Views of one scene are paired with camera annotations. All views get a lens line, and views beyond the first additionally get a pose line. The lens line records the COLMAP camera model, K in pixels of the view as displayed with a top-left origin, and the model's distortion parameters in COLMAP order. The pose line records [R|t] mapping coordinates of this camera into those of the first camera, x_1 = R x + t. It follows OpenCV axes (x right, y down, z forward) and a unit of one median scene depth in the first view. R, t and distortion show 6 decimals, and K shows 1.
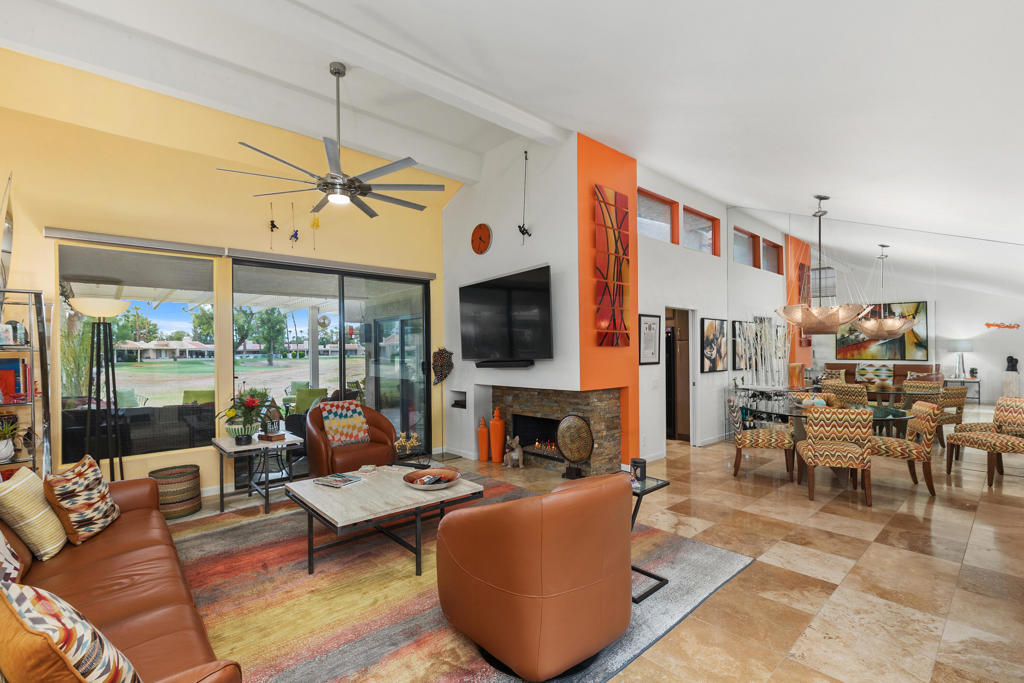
lens RADIAL K [[456.0, 0, 506.0], [0, 456.0, 352.5], [0, 0, 1]] dist [0.000852, -0.000541]
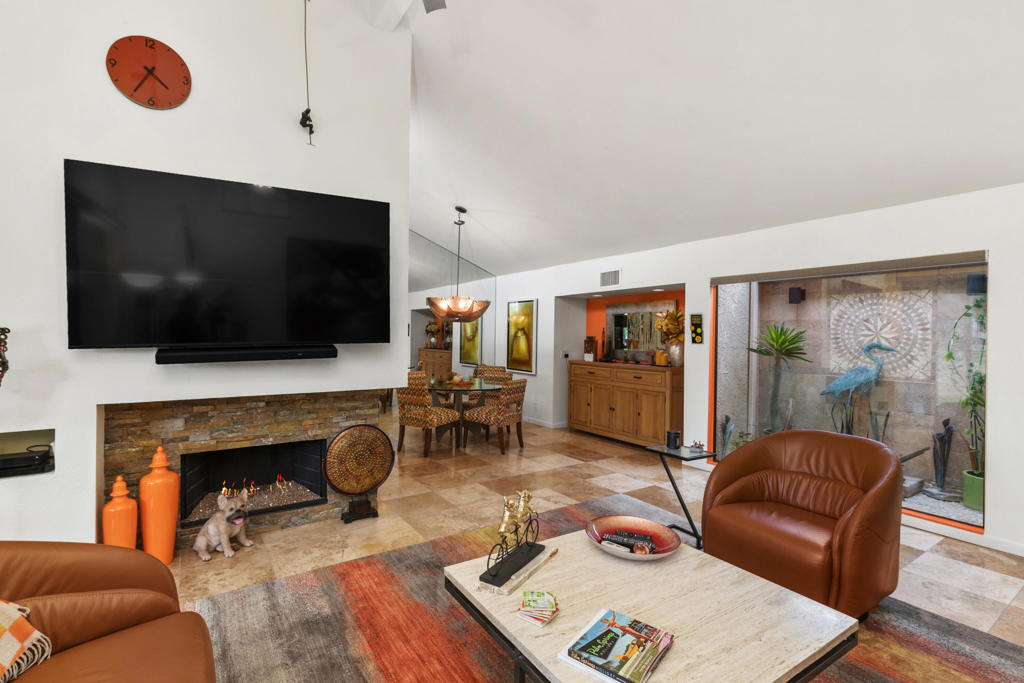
lens RADIAL K [[473.2, 0, 503.2], [0, 473.2, 334.8], [0, 0, 1]] dist [-0.000534, 0.000185]
pose [[0.149009, 0.012547, 0.988756, -0.556606], [-0.013563, 0.999851, -0.010644, 0.006477], [-0.988743, -0.011825, 0.149157, 0.724135]]
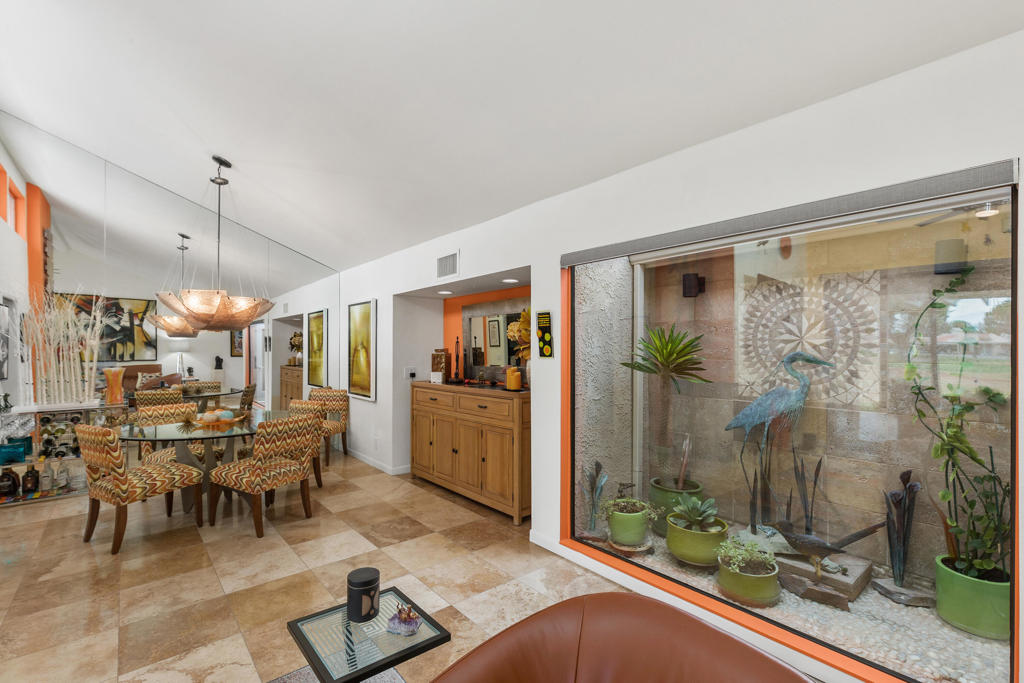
lens RADIAL K [[463.8, 0, 508.7], [0, 463.8, 348.0], [0, 0, 1]] dist [0.001771, 0.000204]
pose [[0.033709, 0.010038, 0.999381, -0.114955], [0.002542, 0.999945, -0.010129, 0.001925], [-0.999428, 0.002882, 0.033681, 0.481010]]
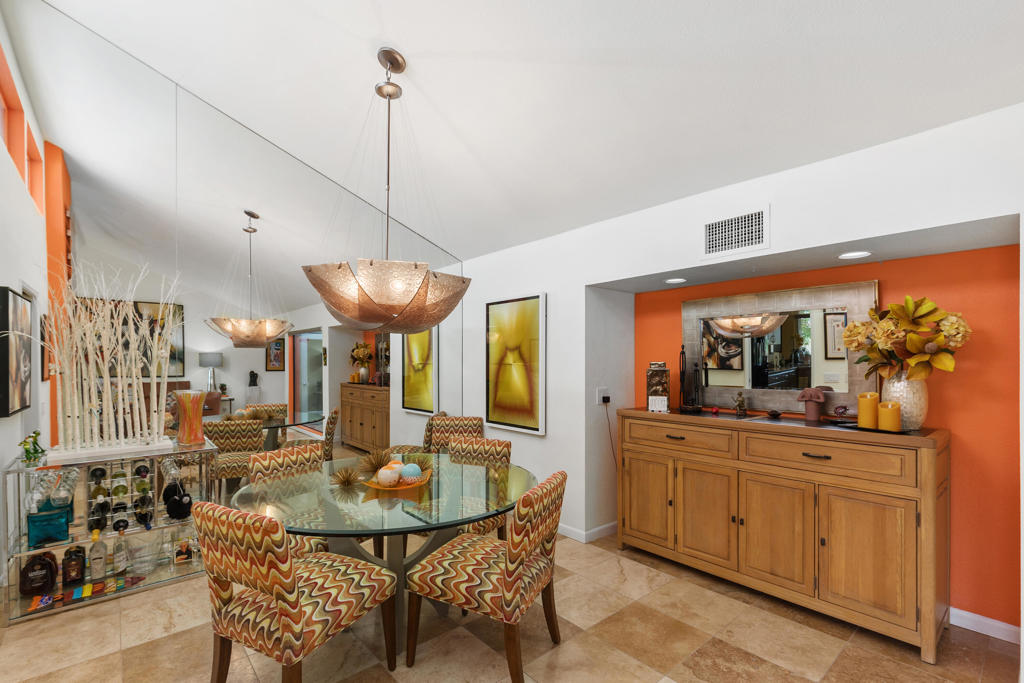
lens RADIAL K [[469.0, 0, 510.8], [0, 469.0, 362.5], [0, 0, 1]] dist [0.002037, 0.000014]
pose [[0.022825, 0.008178, 0.999706, 0.189363], [0.002314, 0.999963, -0.008233, -0.002077], [-0.999737, 0.002501, 0.022805, 0.893500]]
